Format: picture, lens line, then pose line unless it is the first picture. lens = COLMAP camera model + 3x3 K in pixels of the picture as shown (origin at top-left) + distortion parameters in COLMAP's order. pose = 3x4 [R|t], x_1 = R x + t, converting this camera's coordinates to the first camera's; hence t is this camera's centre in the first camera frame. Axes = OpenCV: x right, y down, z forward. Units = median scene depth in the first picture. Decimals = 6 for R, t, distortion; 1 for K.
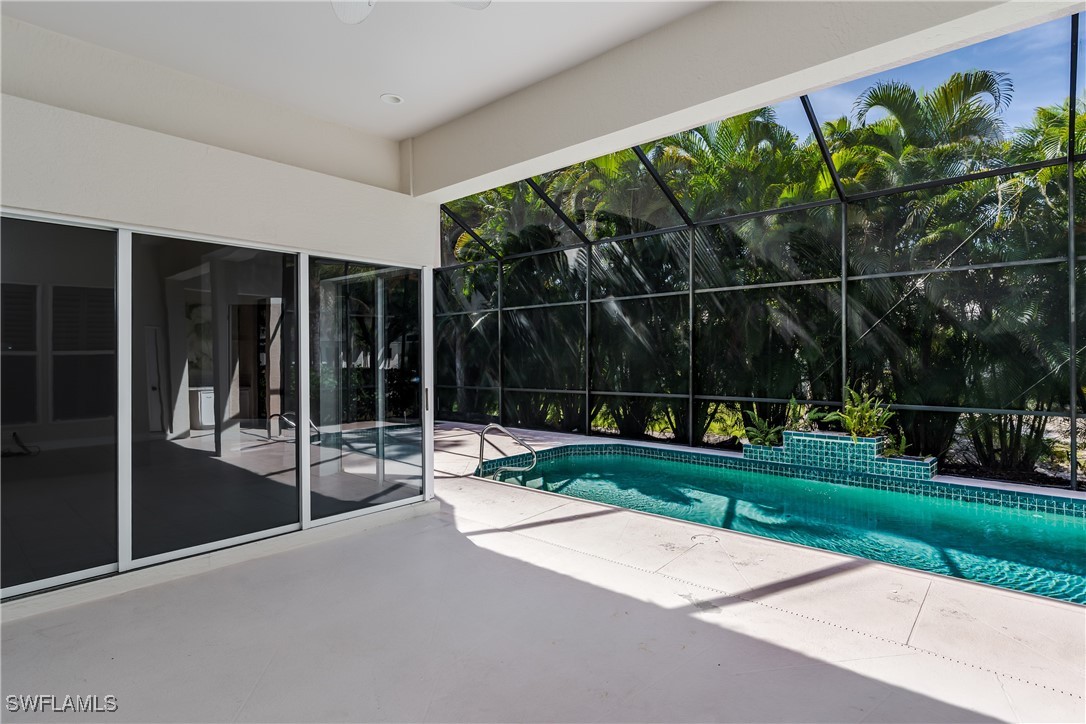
lens RADIAL K [[532.4, 0, 547.4], [0, 532.4, 357.0], [0, 0, 1]] dist [-0.001149, 0.000055]
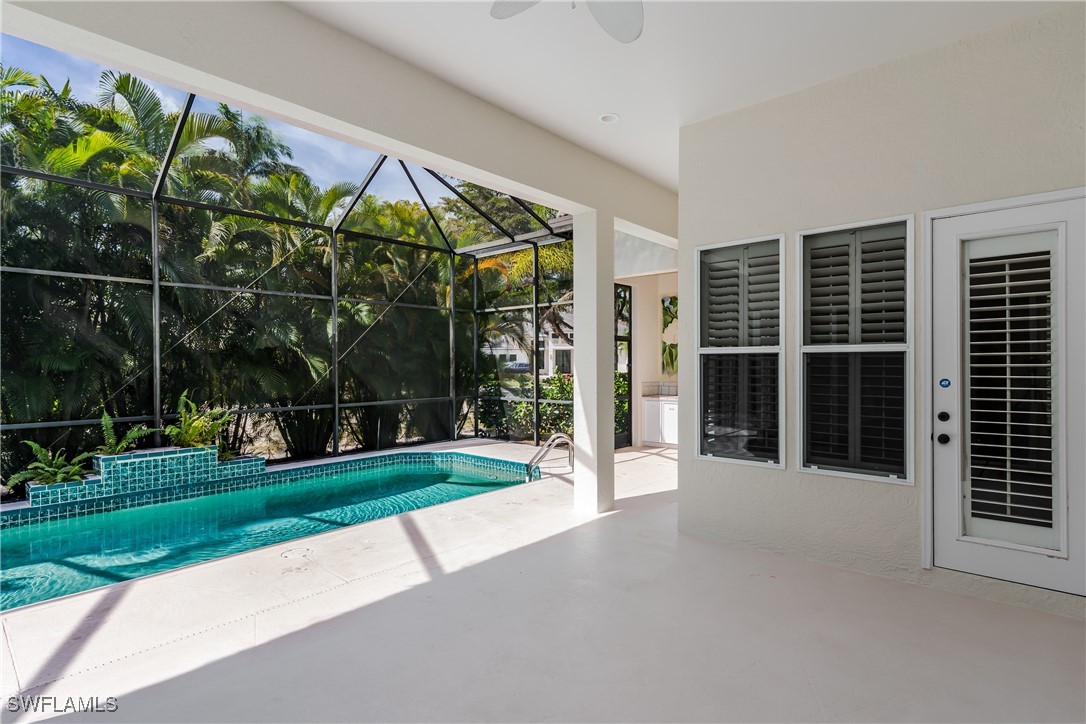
lens RADIAL K [[544.5, 0, 550.6], [0, 544.5, 364.3], [0, 0, 1]] dist [0.026962, -0.000019]
pose [[0.025958, 0.002779, 0.999659, -0.428307], [0.006601, 0.999974, -0.002951, 0.003362], [-0.999641, 0.006675, 0.025939, 0.315401]]
